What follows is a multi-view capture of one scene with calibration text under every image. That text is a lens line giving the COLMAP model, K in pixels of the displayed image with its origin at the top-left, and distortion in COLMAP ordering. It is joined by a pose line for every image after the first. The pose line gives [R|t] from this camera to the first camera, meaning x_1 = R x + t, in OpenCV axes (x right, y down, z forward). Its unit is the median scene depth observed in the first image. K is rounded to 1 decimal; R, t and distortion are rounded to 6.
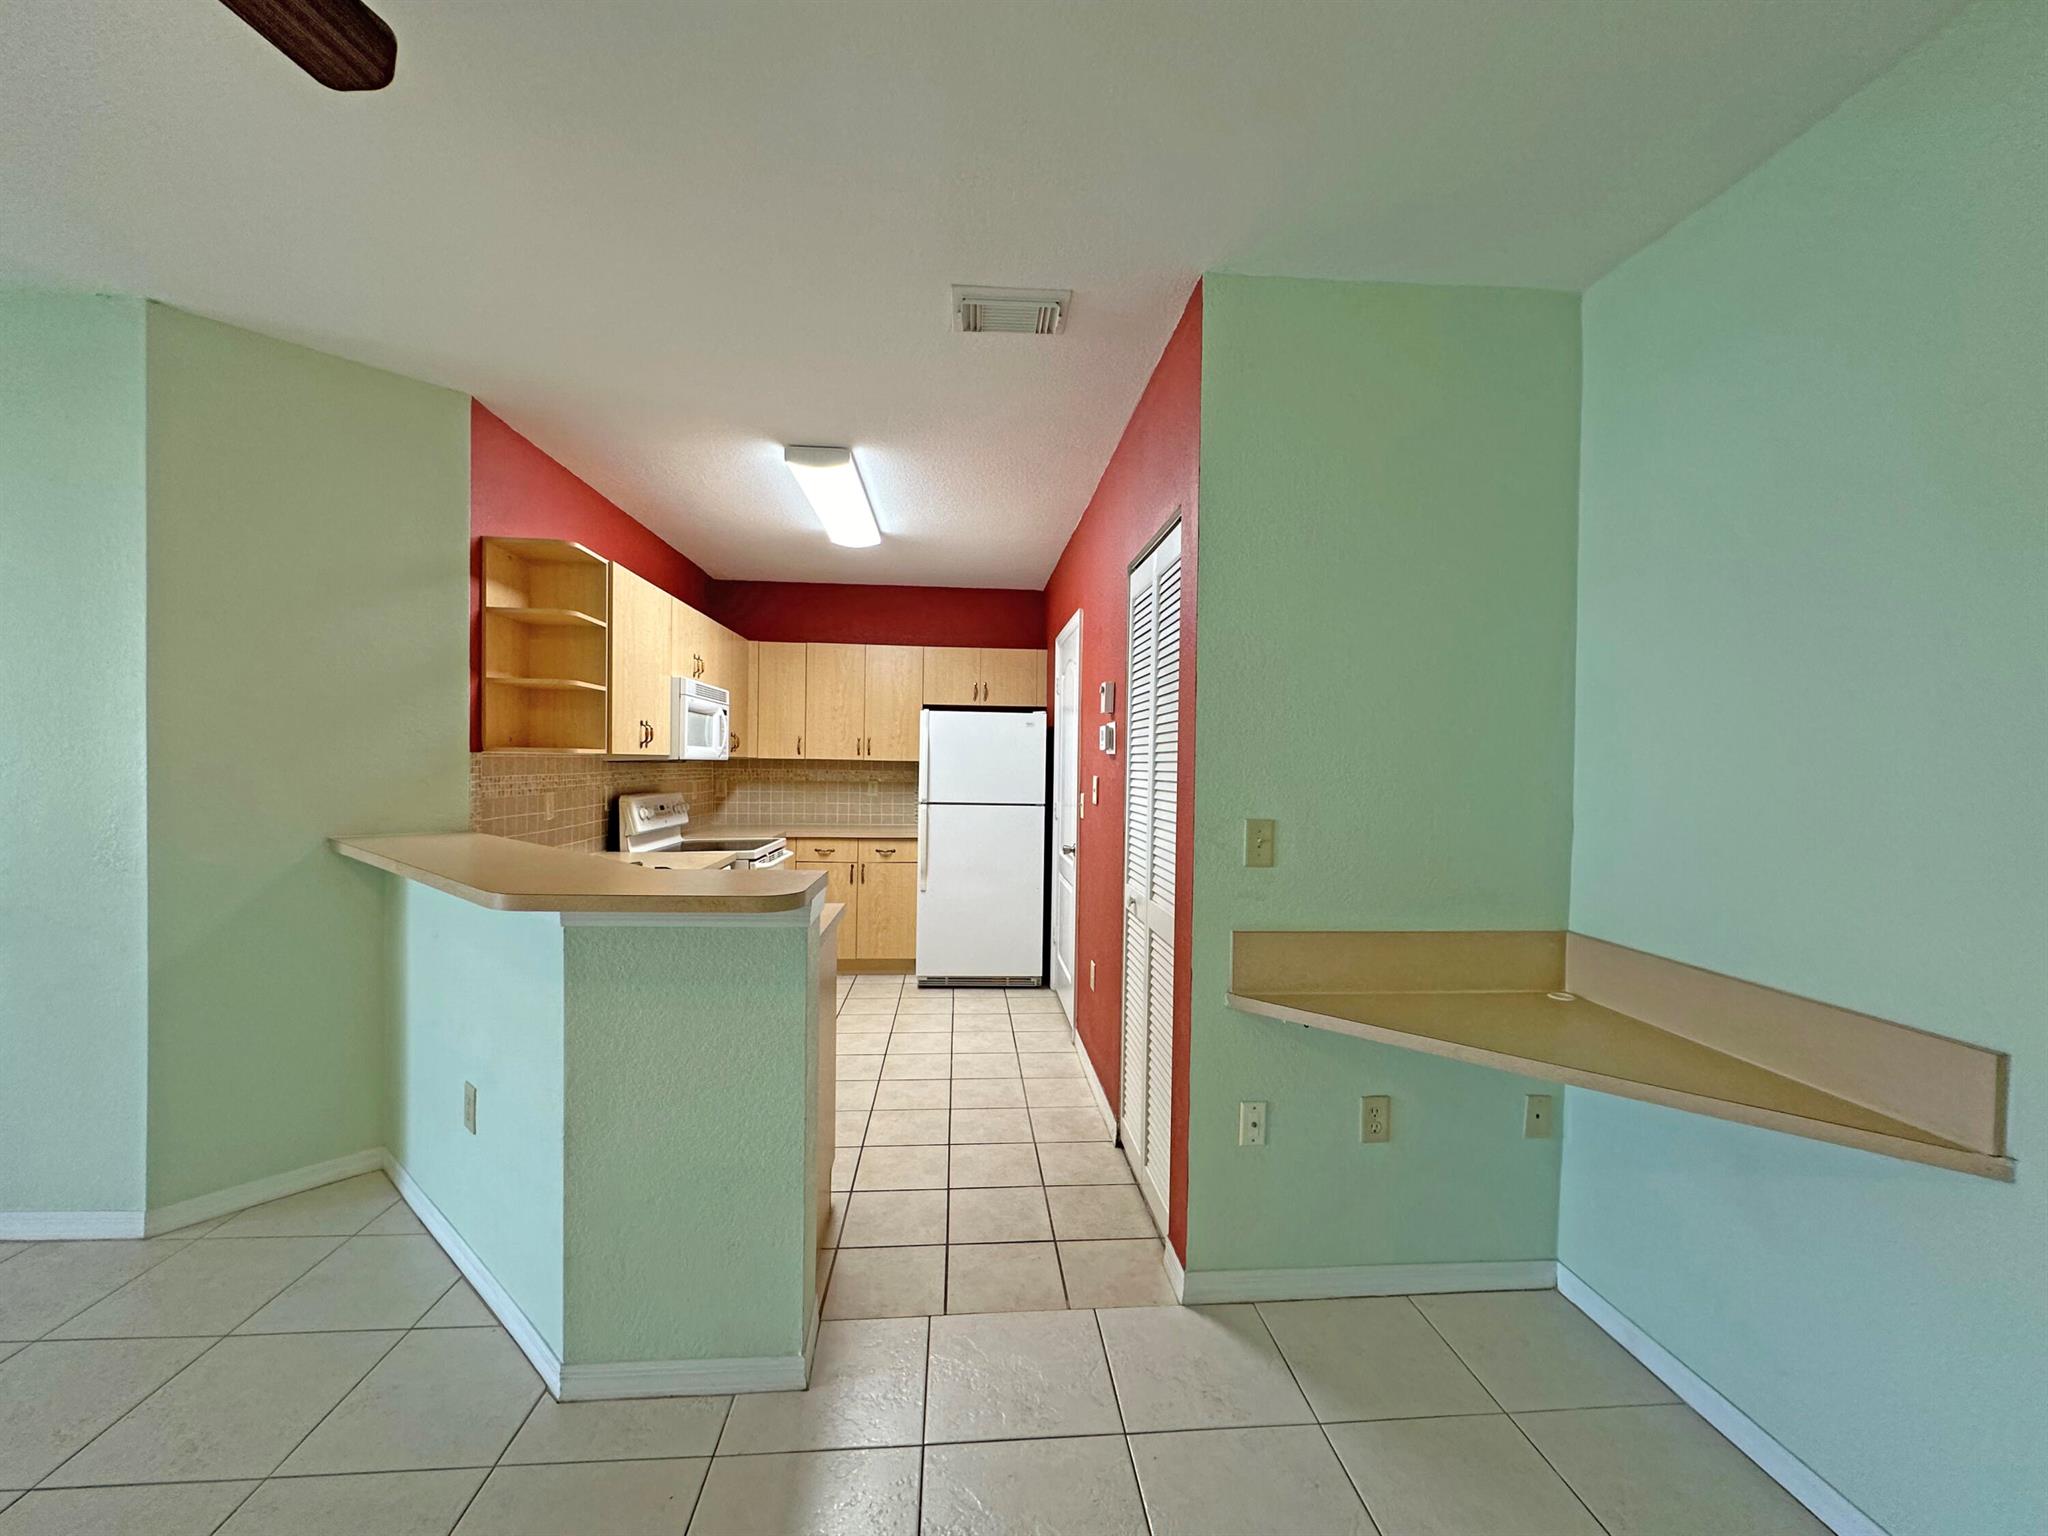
lens RADIAL K [[815.1, 0, 1022.4], [0, 815.1, 776.3], [0, 0, 1]] dist [-0.003121, 0.001225]
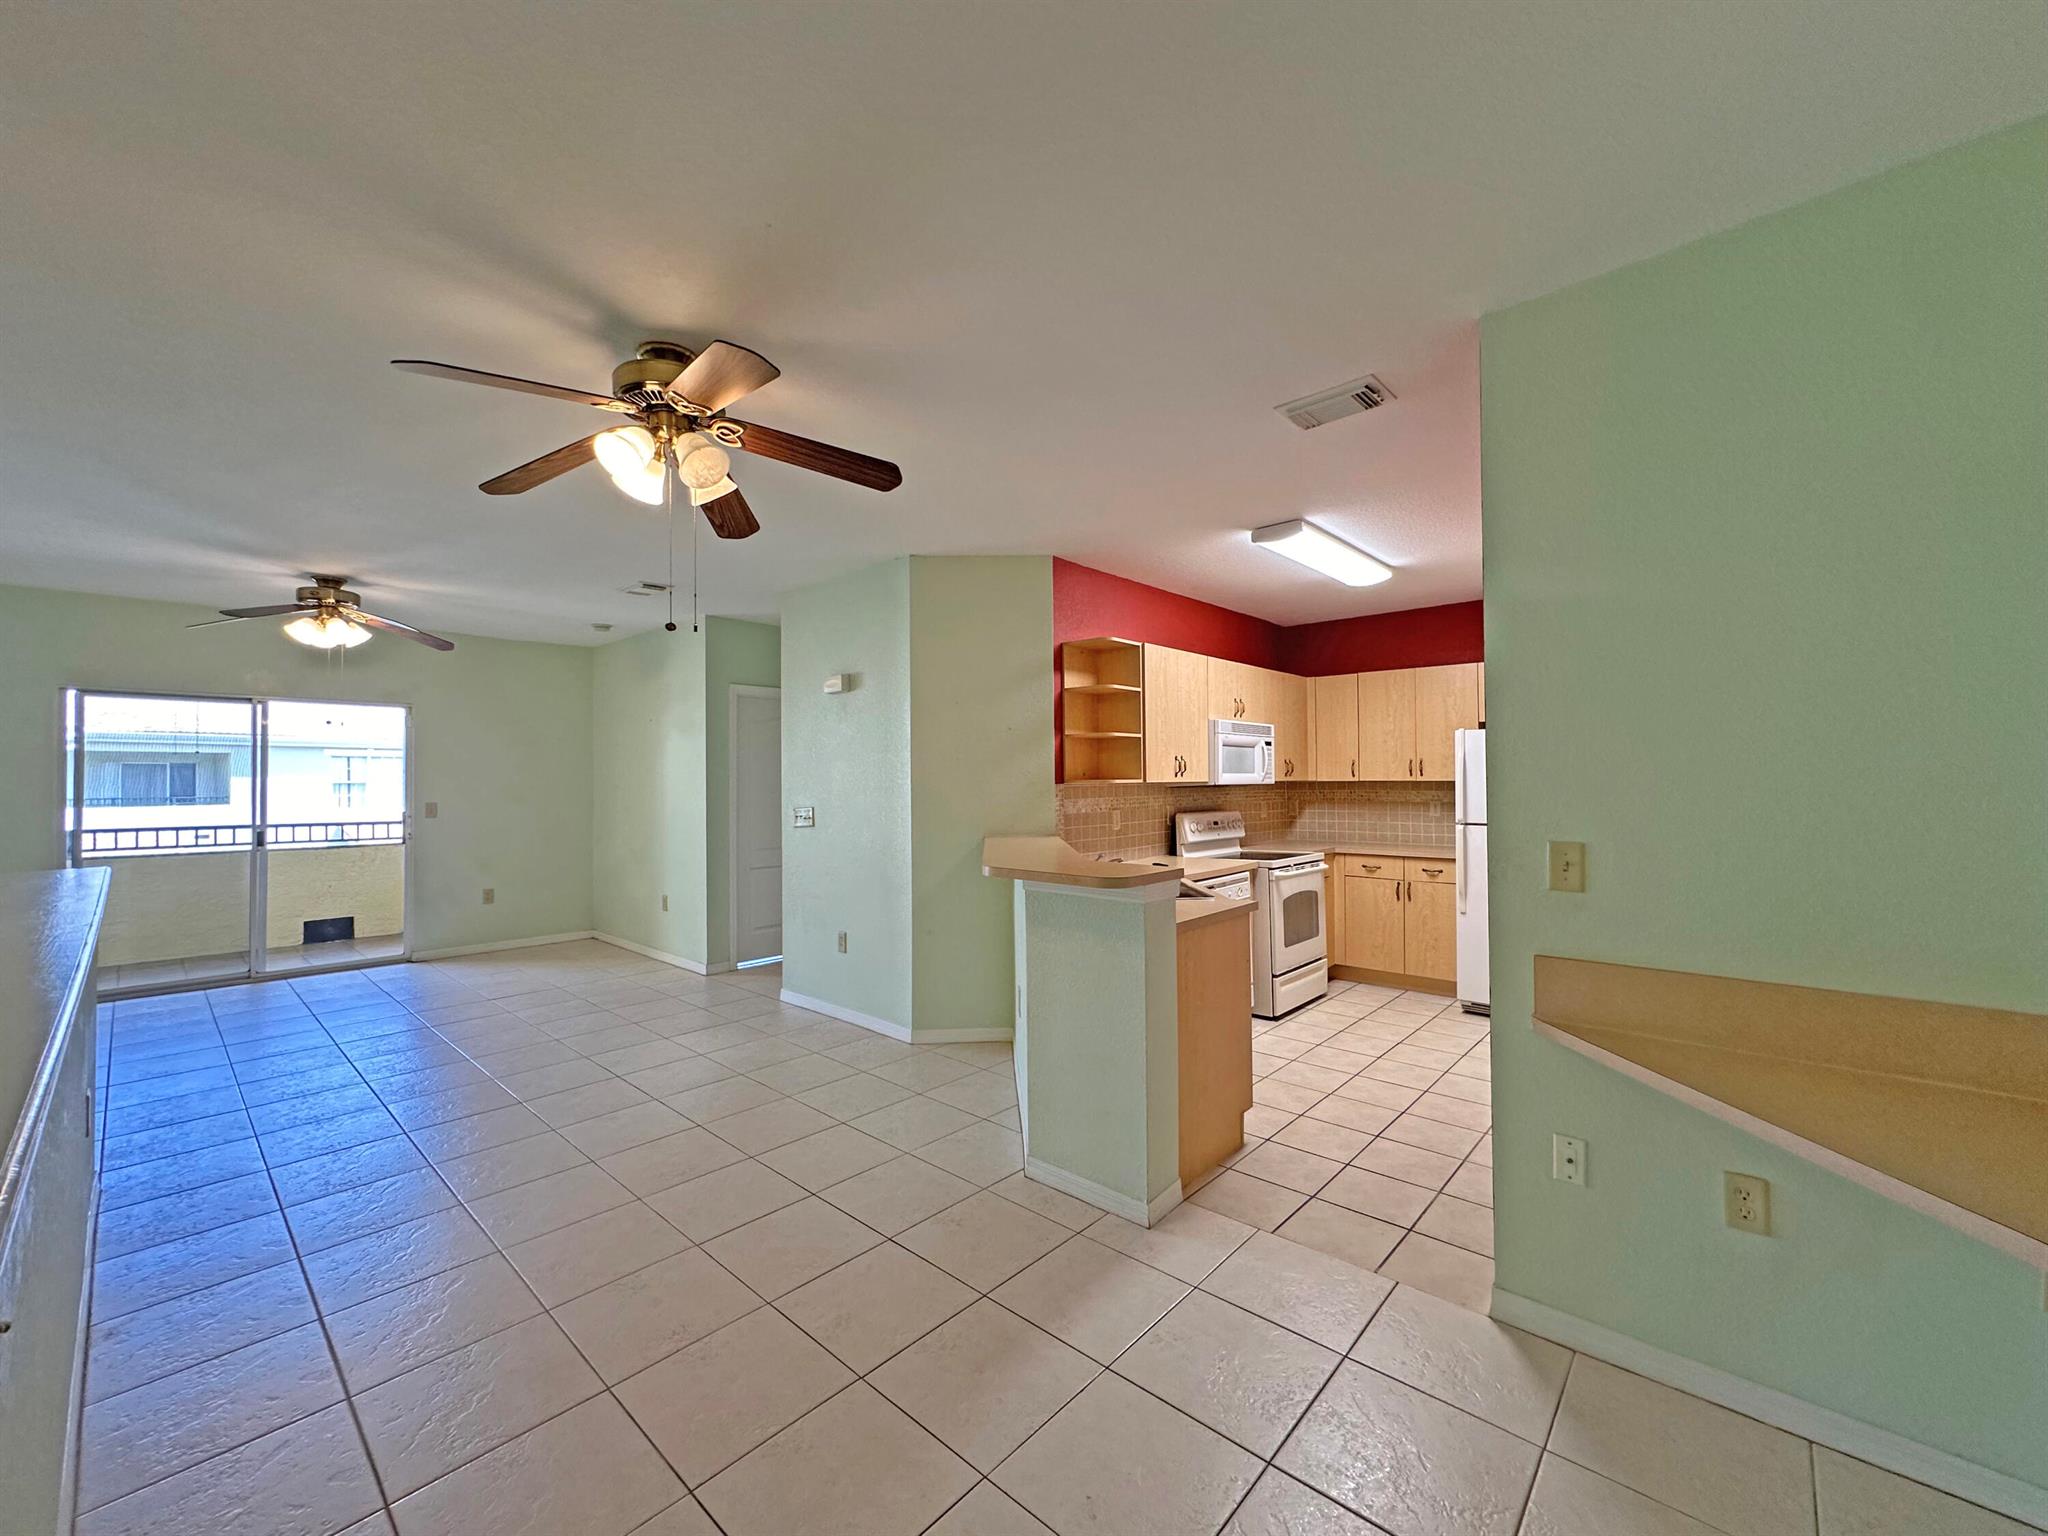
lens RADIAL K [[815.1, 0, 1035.1], [0, 815.1, 769.1], [0, 0, 1]] dist [-0.003121, 0.001225]
pose [[0.690516, -0.031152, -0.722646, 0.300134], [0.007918, 0.999338, -0.035513, -0.002473], [0.723274, 0.018800, 0.690305, -0.068022]]
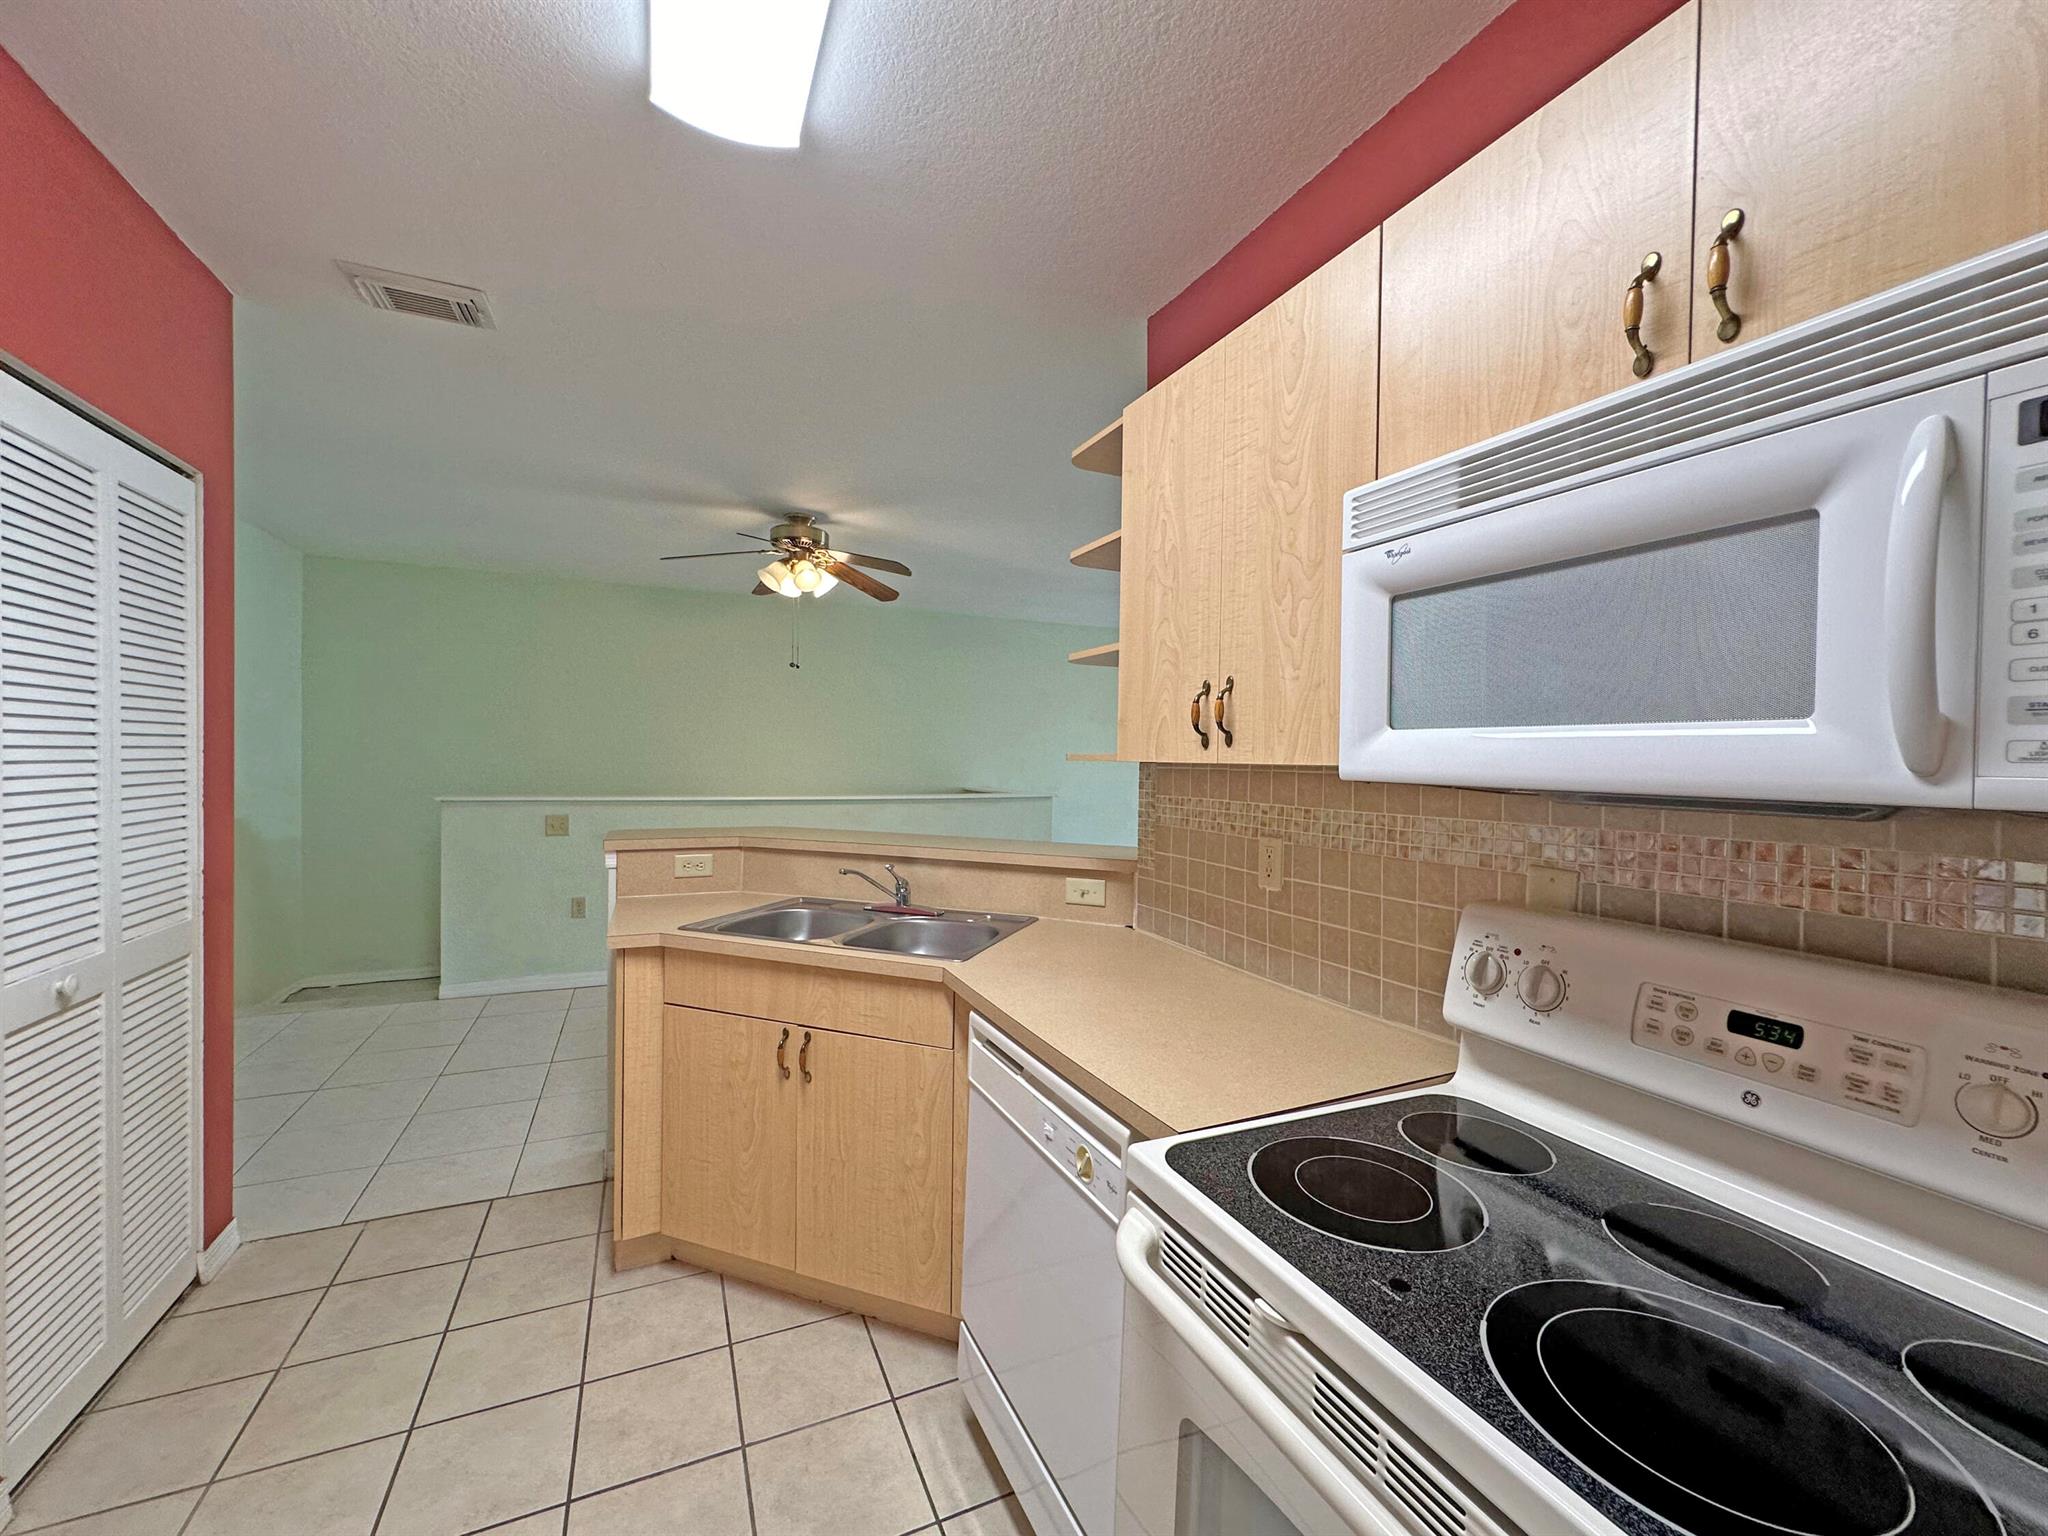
lens RADIAL K [[815.1, 0, 1016.5], [0, 815.1, 768.0], [0, 0, 1]] dist [-0.003121, 0.001225]
pose [[-0.942361, -0.028562, -0.333376, -0.216842], [-0.038152, 0.999024, 0.022252, -0.027262], [0.332416, 0.033689, -0.942531, 1.255890]]
